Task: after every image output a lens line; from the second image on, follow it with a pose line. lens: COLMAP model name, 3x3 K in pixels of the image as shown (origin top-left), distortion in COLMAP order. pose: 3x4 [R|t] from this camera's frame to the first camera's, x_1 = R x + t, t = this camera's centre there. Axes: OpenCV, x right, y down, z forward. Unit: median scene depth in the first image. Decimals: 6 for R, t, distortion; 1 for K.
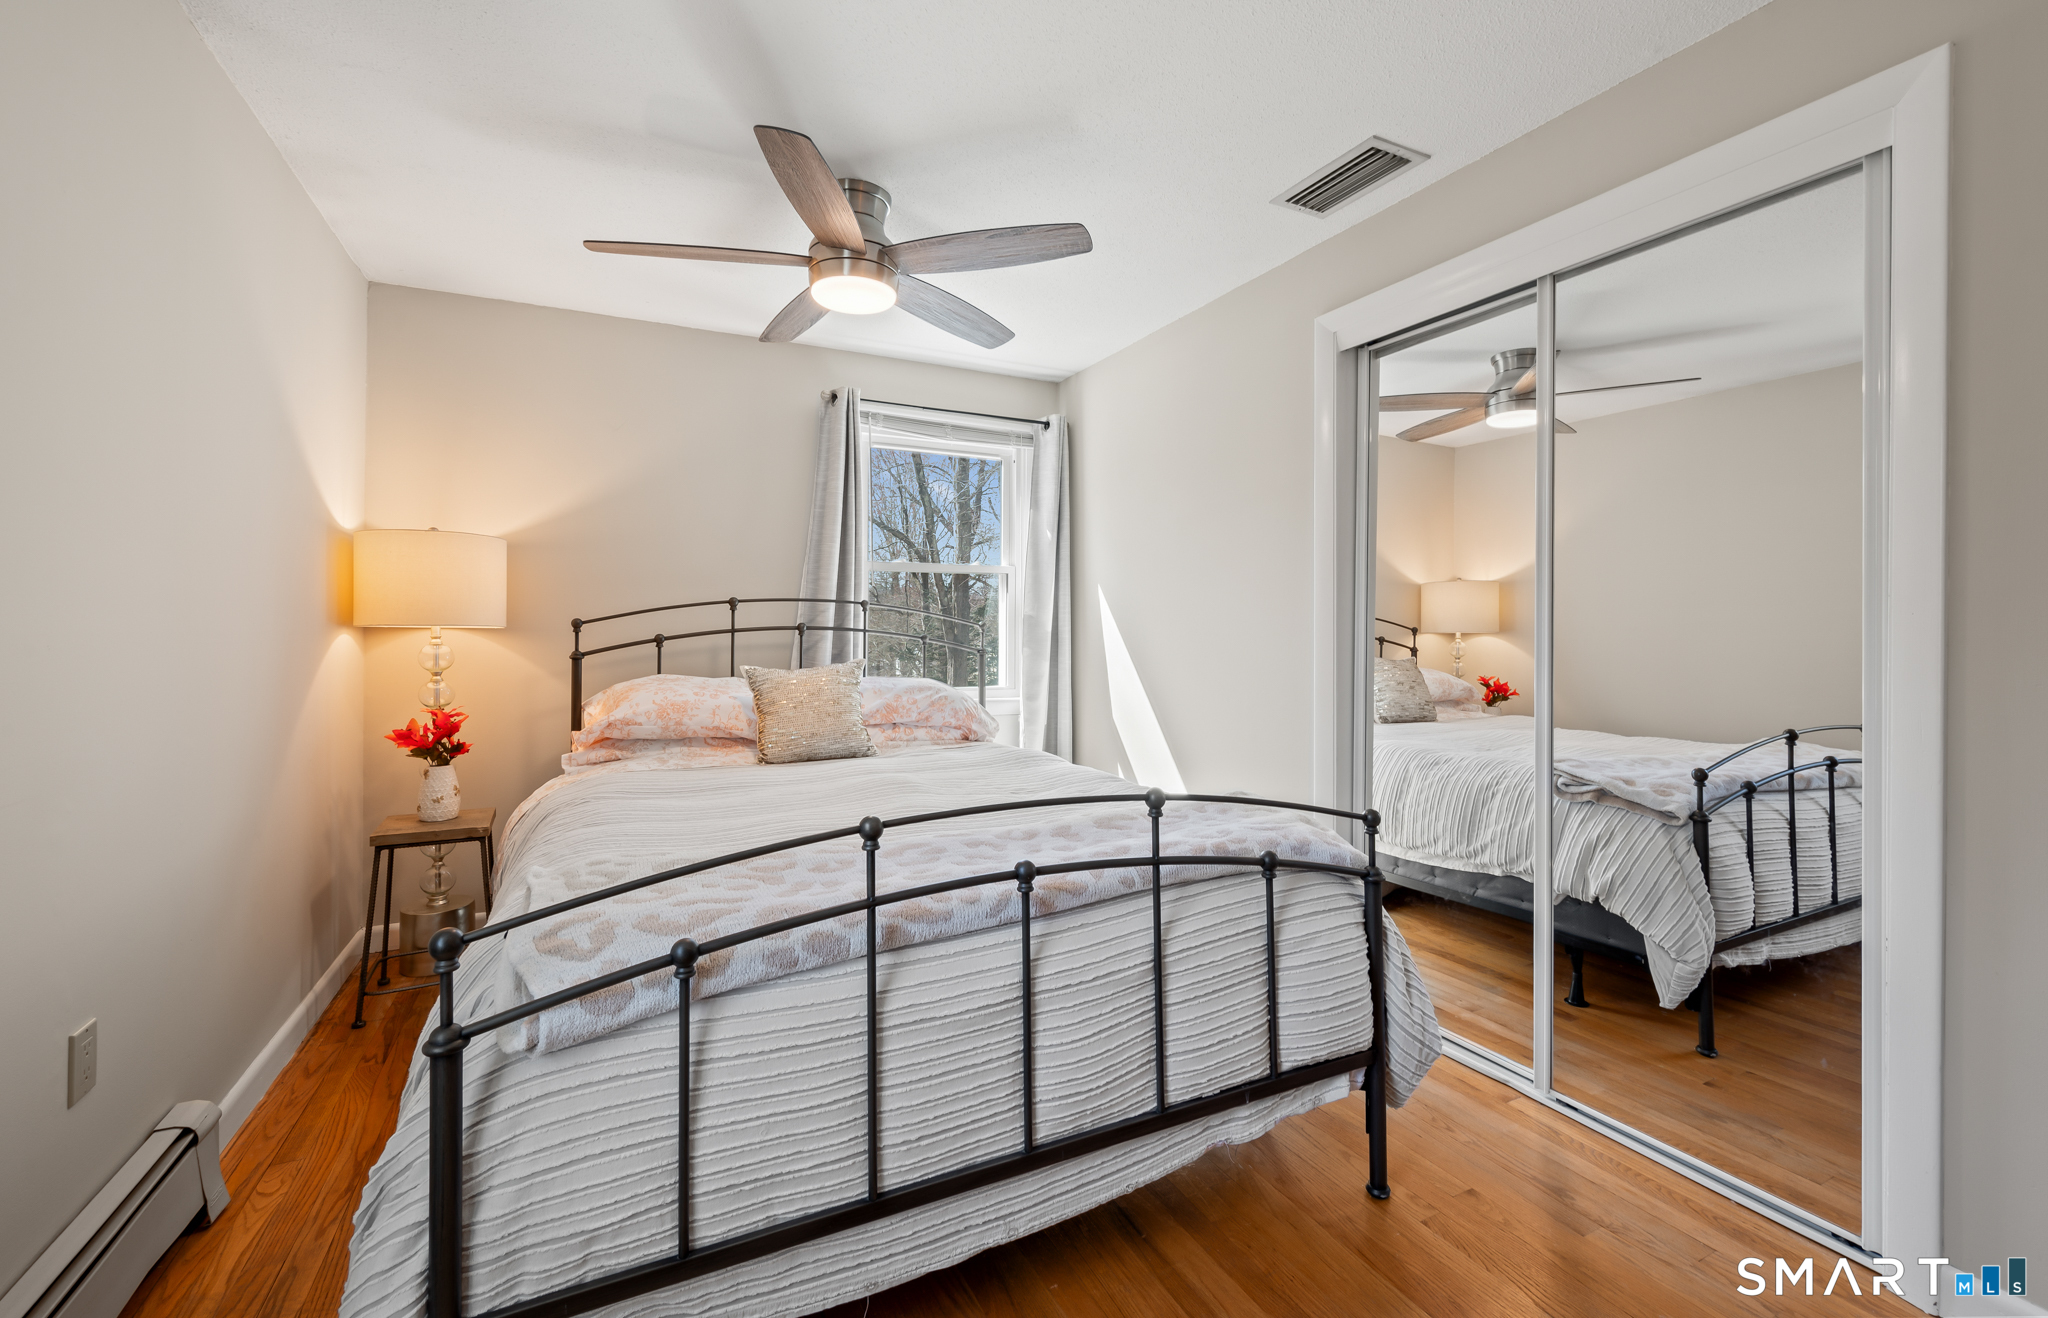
lens RADIAL K [[825.2, 0, 1020.2], [0, 825.2, 611.9], [0, 0, 1]] dist [0.001471, 0.000055]
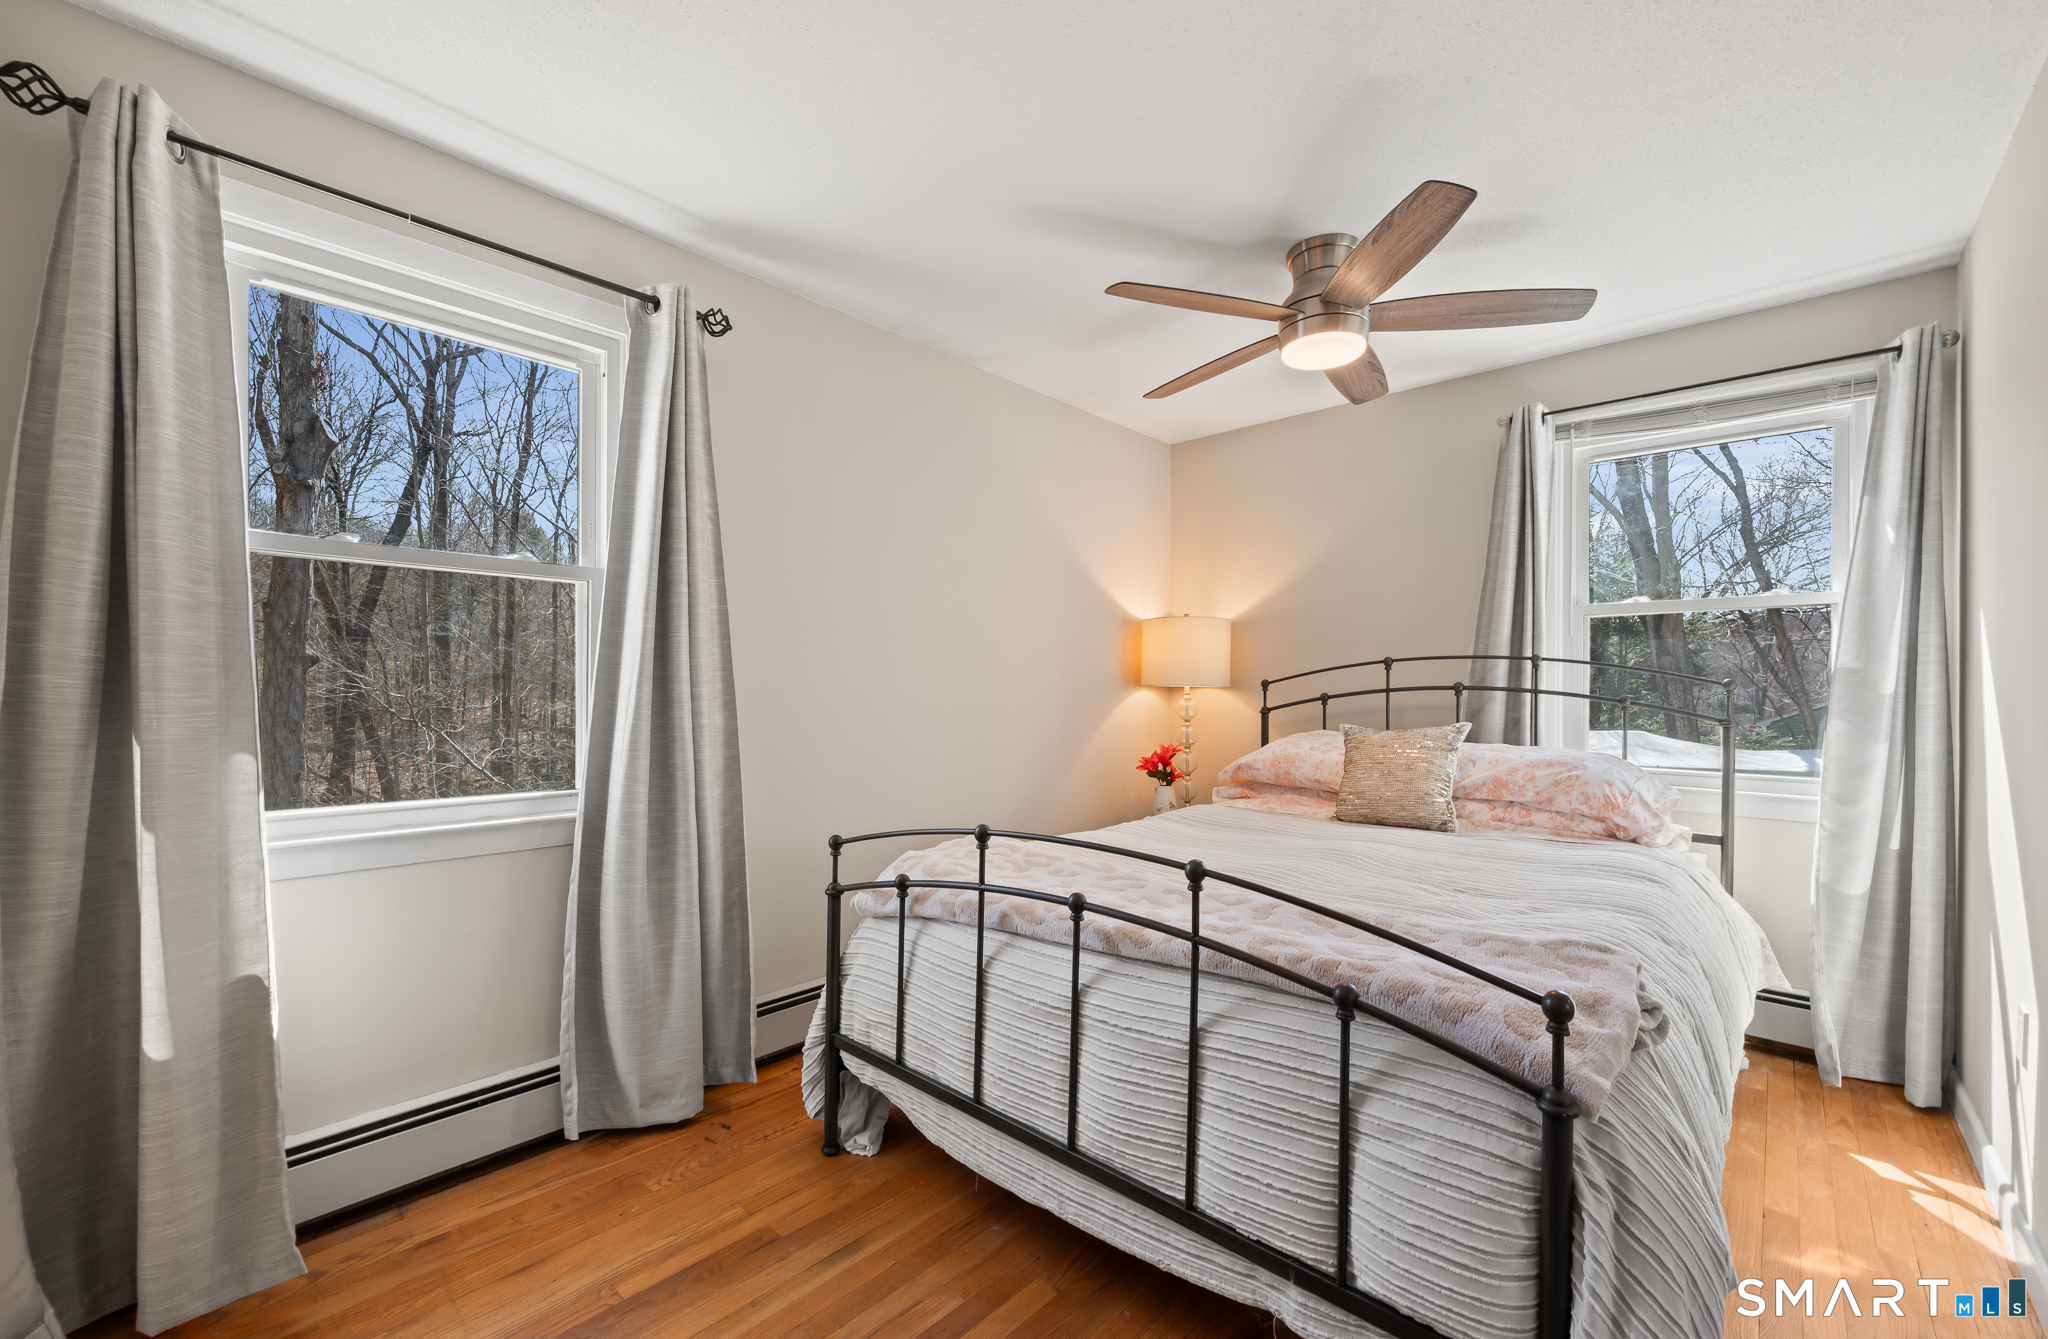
lens RADIAL K [[840.4, 0, 1024.0], [0, 840.4, 669.5], [0, 0, 1]] dist [0.000826, 0.000196]
pose [[0.361517, -0.018231, -0.932187, 0.521600], [0.014856, 0.999795, -0.013792, 0.005788], [0.932247, -0.008862, 0.361713, 0.258432]]
